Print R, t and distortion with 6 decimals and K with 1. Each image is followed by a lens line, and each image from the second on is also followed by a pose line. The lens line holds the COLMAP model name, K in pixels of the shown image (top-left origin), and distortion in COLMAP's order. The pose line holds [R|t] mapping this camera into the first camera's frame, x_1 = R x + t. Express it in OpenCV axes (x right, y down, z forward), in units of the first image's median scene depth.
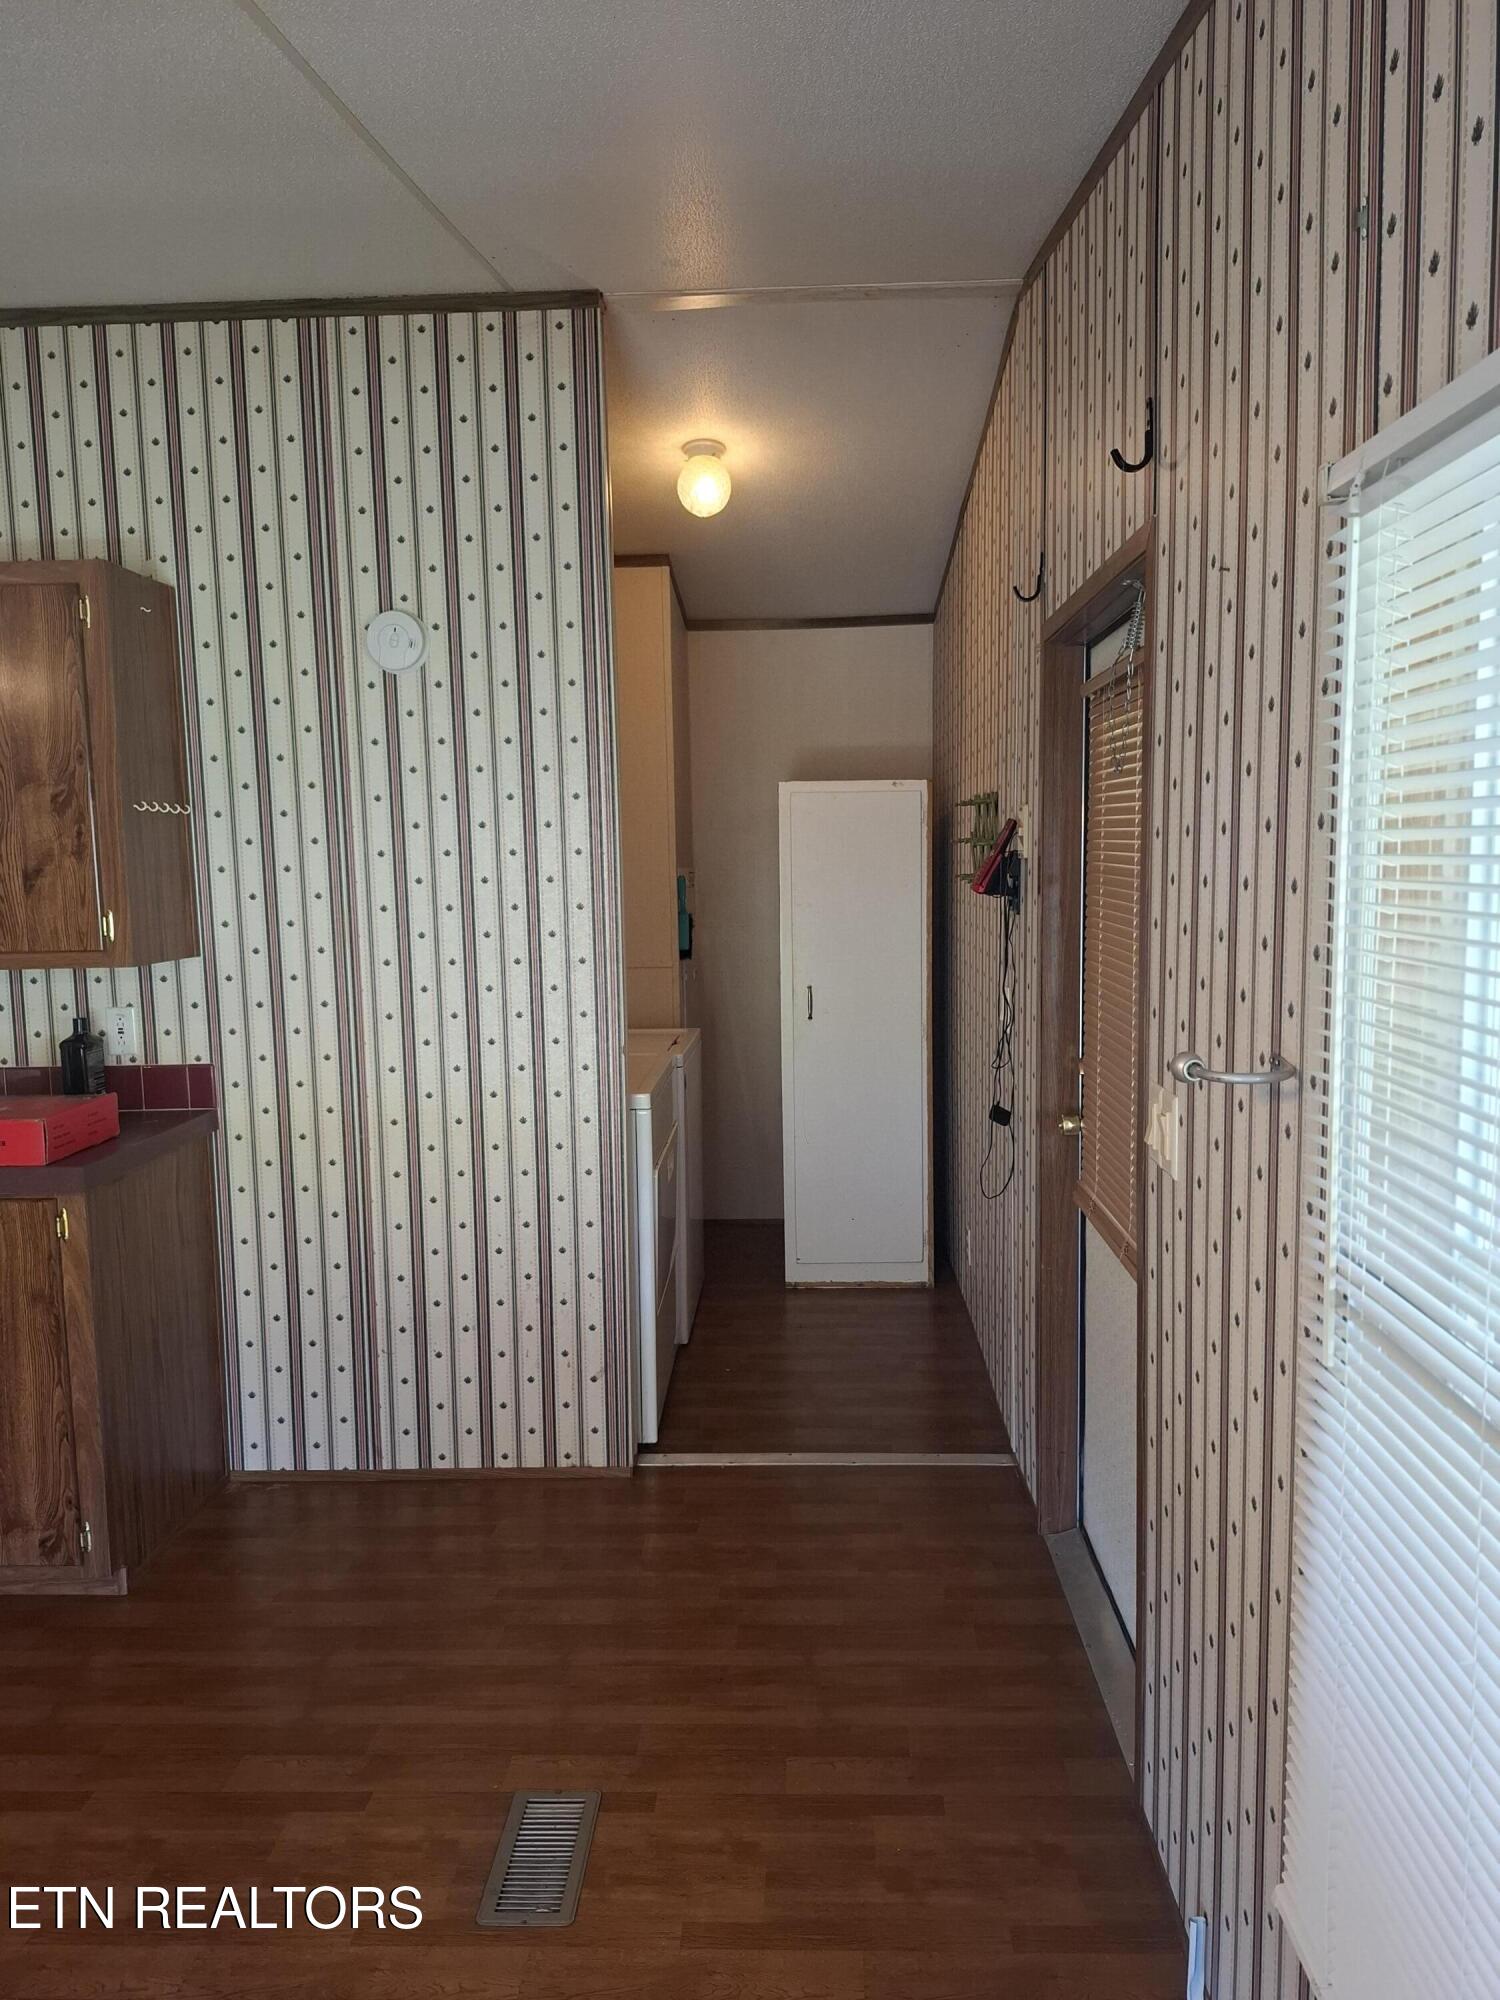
lens RADIAL K [[1411.8, 0, 793.7], [0, 1411.8, 1016.5], [0, 0, 1]] dist [0.038113, -0.048501]
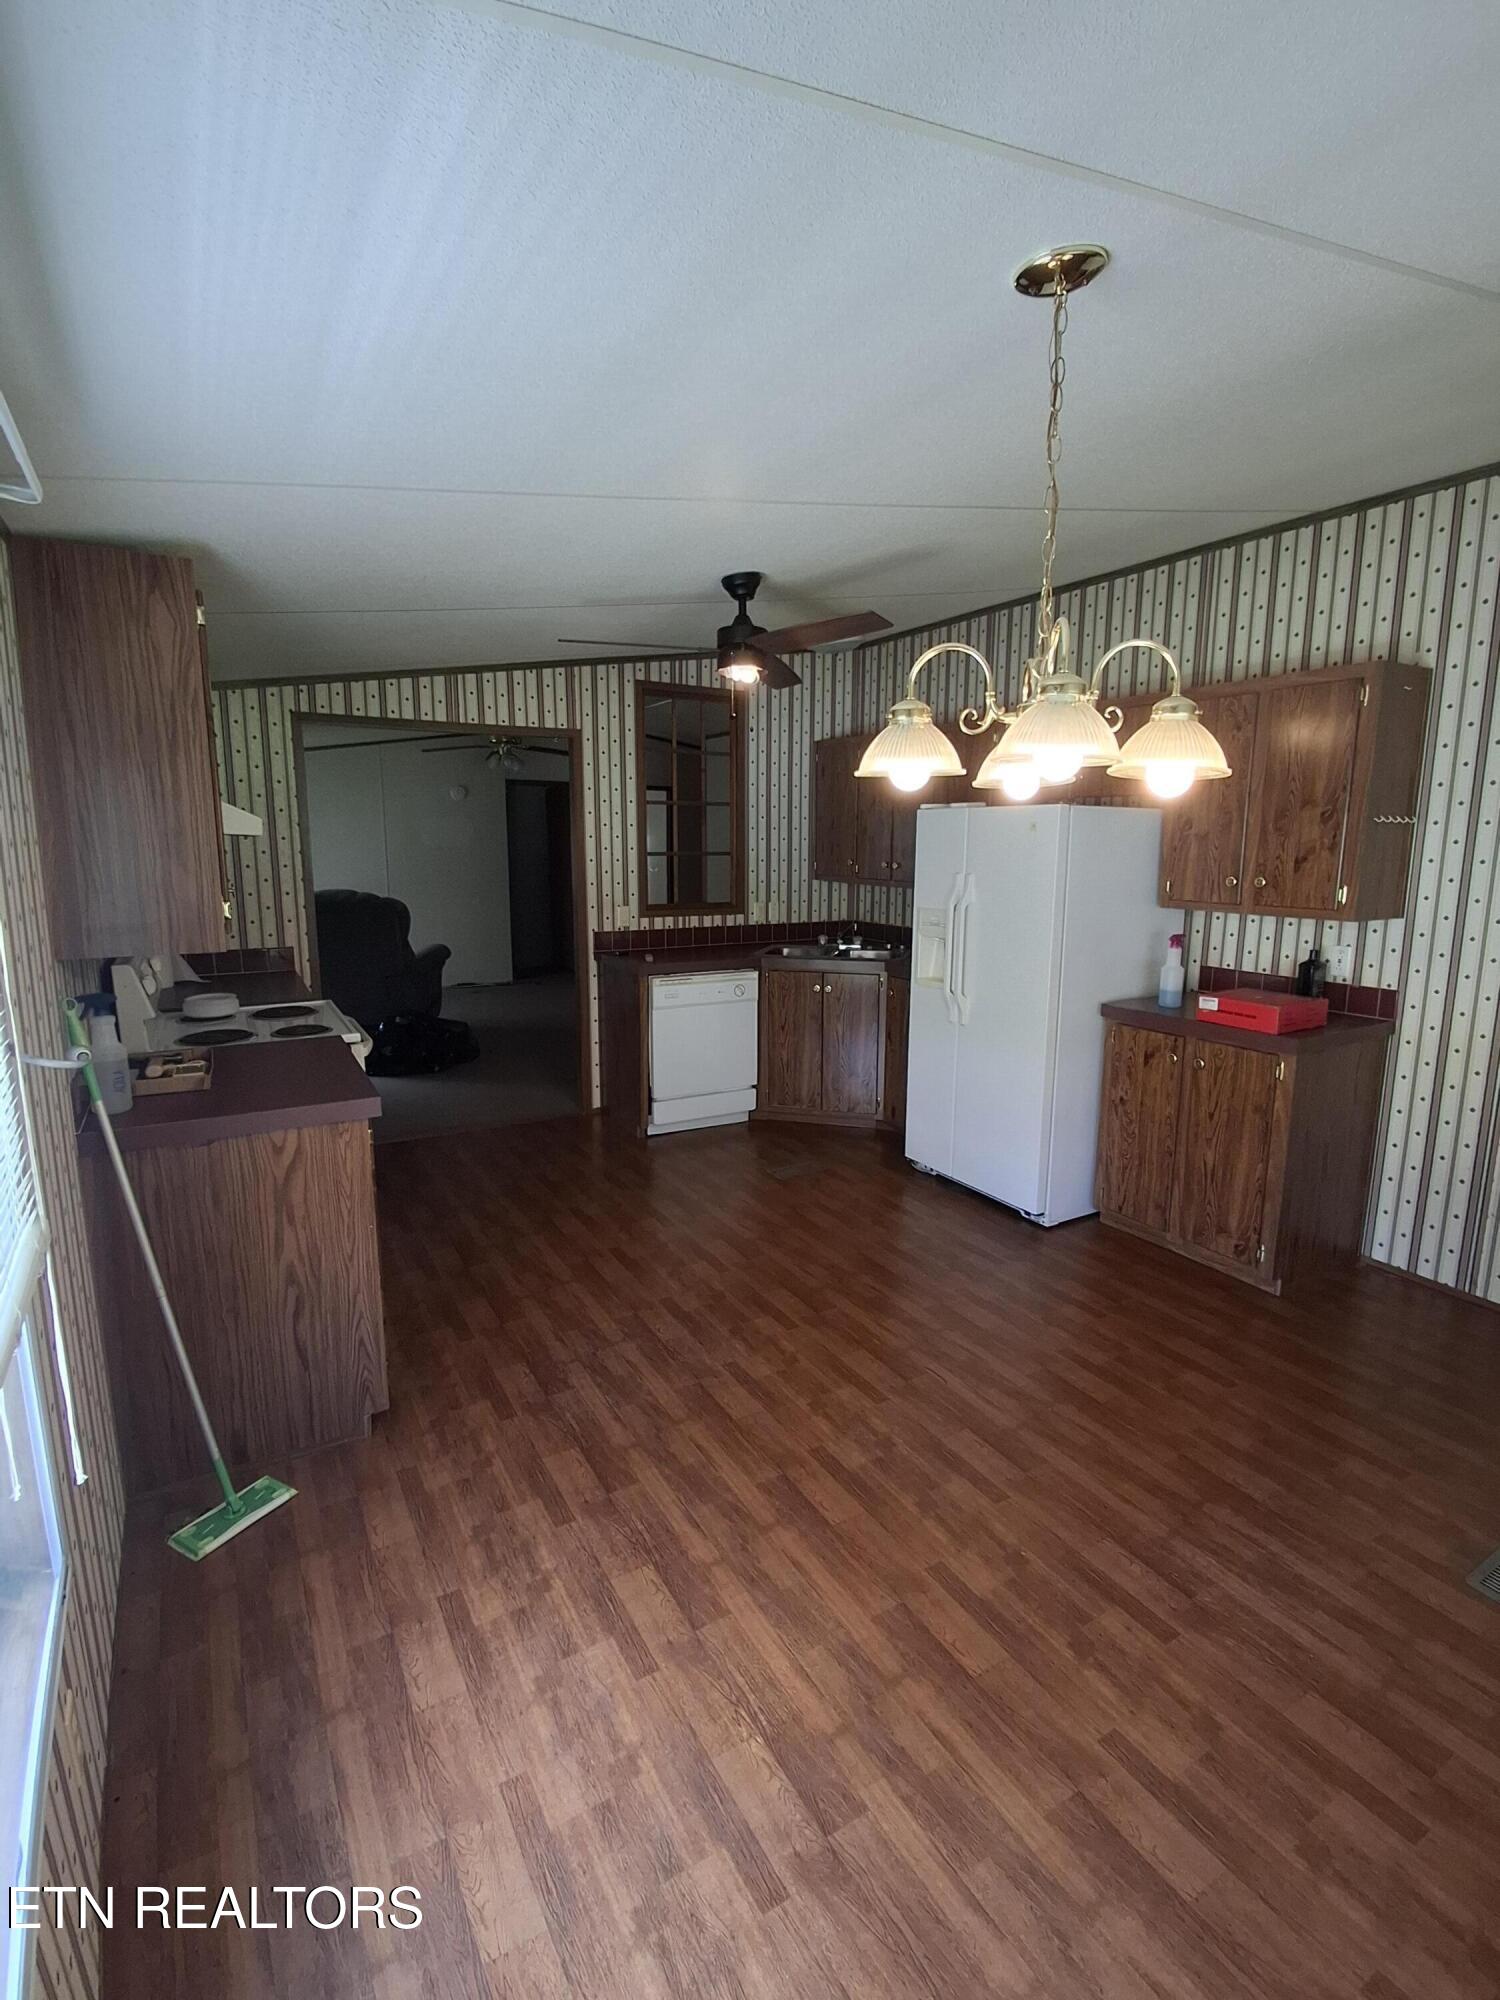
lens RADIAL K [[923.3, 0, 755.5], [0, 923.3, 999.2], [0, 0, 1]] dist [-0.005866, 0.000486]
pose [[0.519868, 0.165292, -0.838102, 0.056685], [-0.107582, 0.985958, 0.127720, -0.009234], [0.847445, 0.023767, 0.530351, -0.096975]]
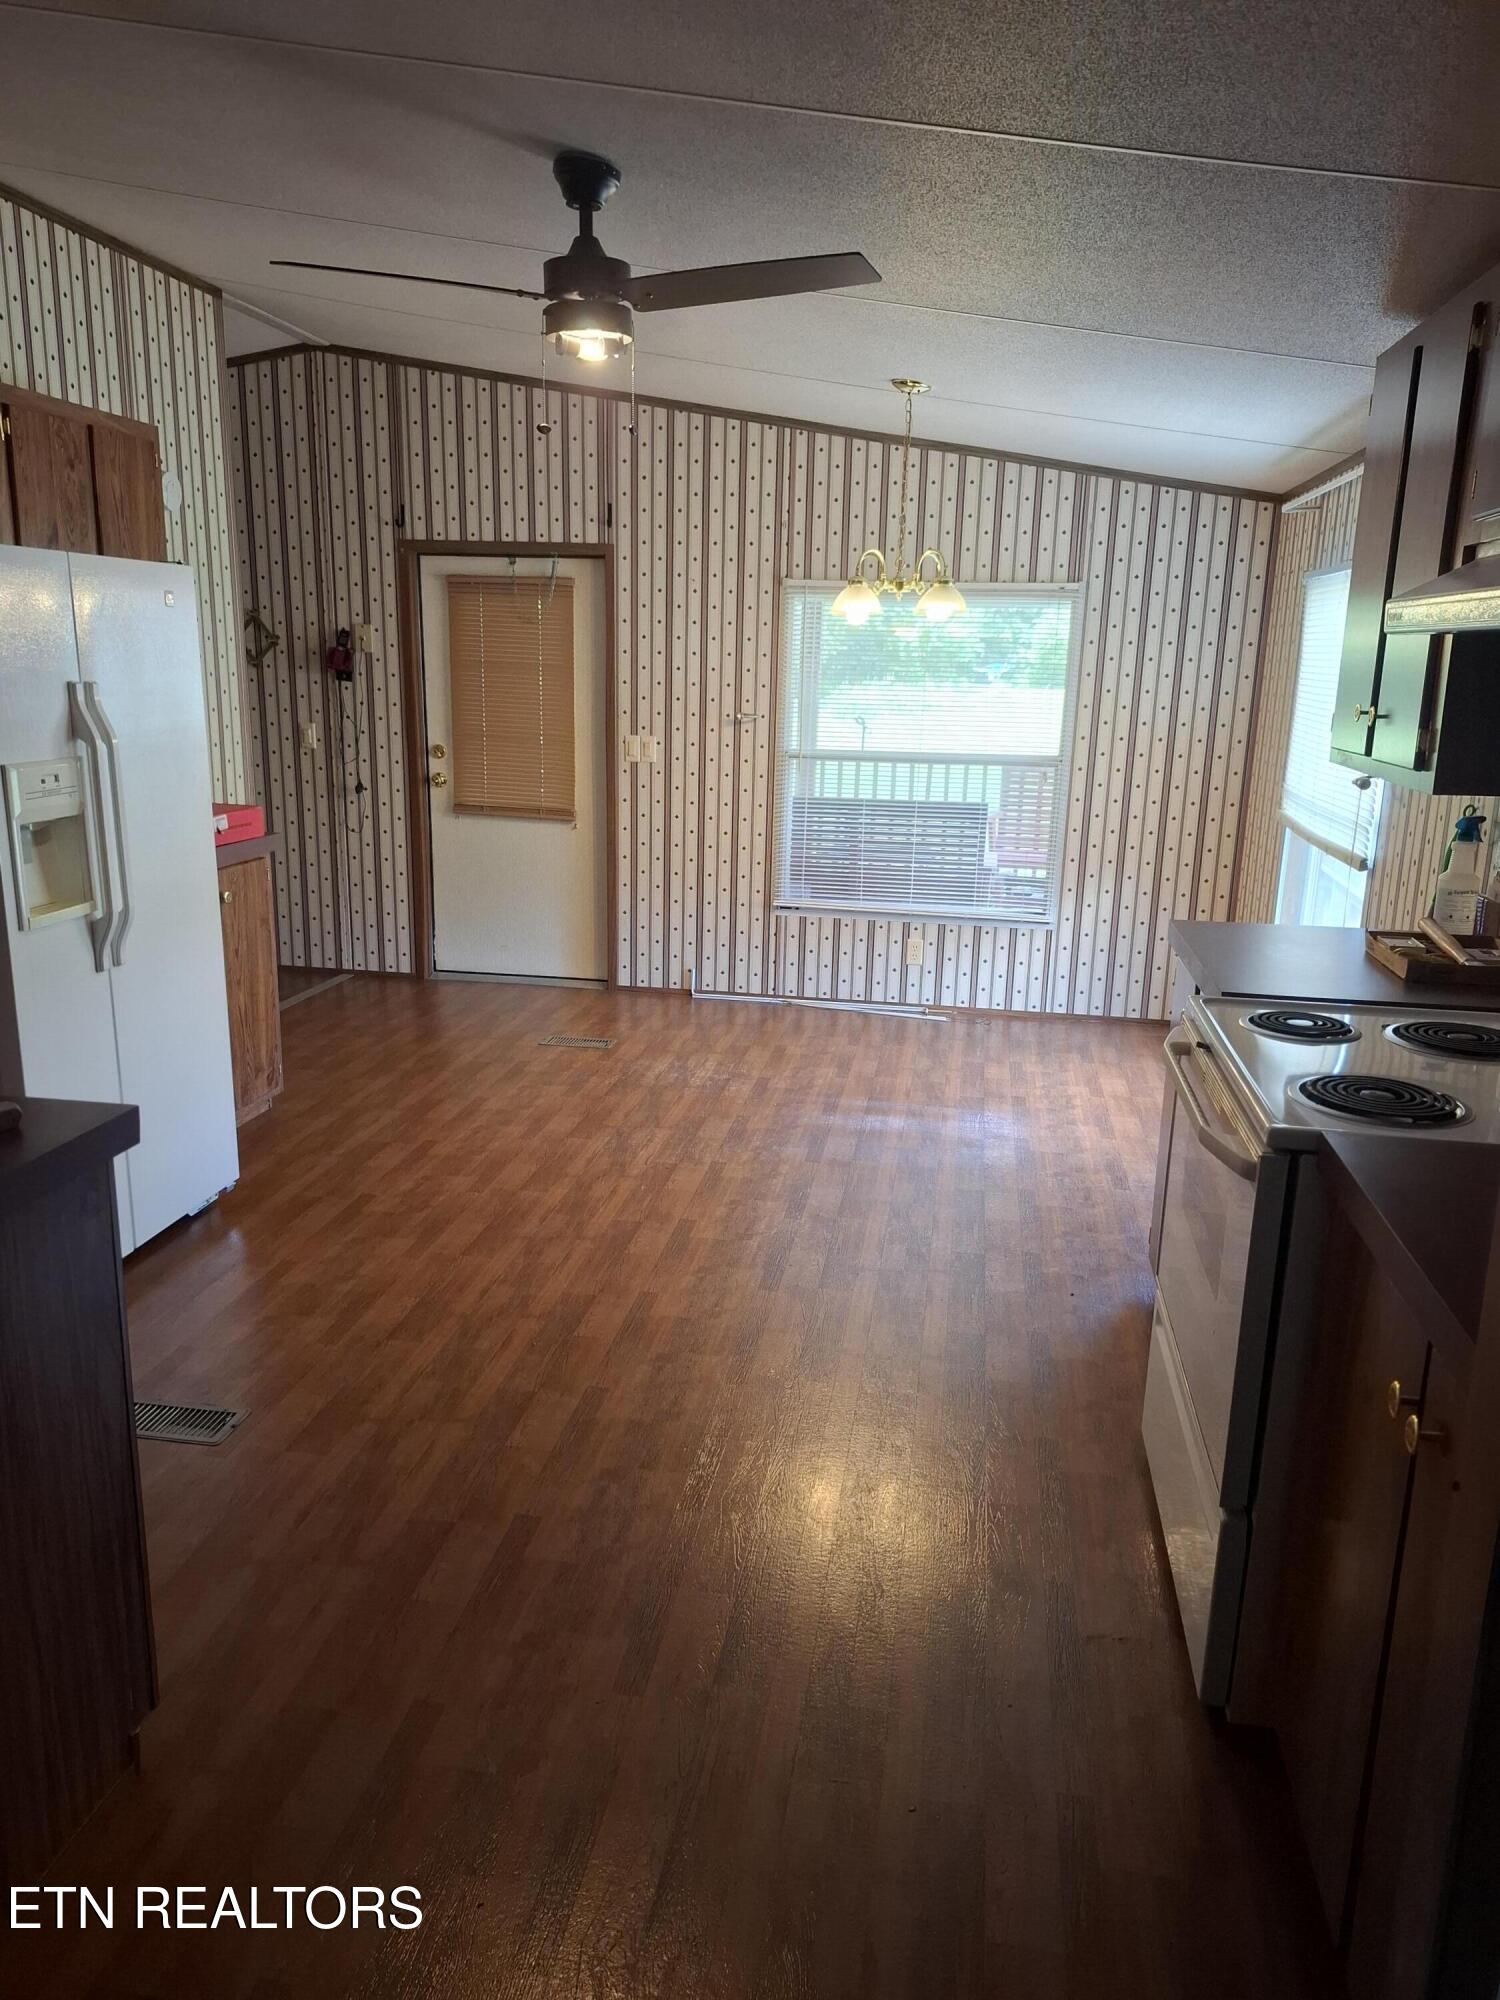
lens RADIAL K [[1411.8, 0, 742.6], [0, 1411.8, 1016.8], [0, 0, 1]] dist [0.038113, -0.048501]
pose [[0.152877, -0.219012, 0.963671, -1.772039], [0.088620, 0.974243, 0.207356, 0.017315], [-0.984264, 0.053700, 0.168348, 0.179261]]
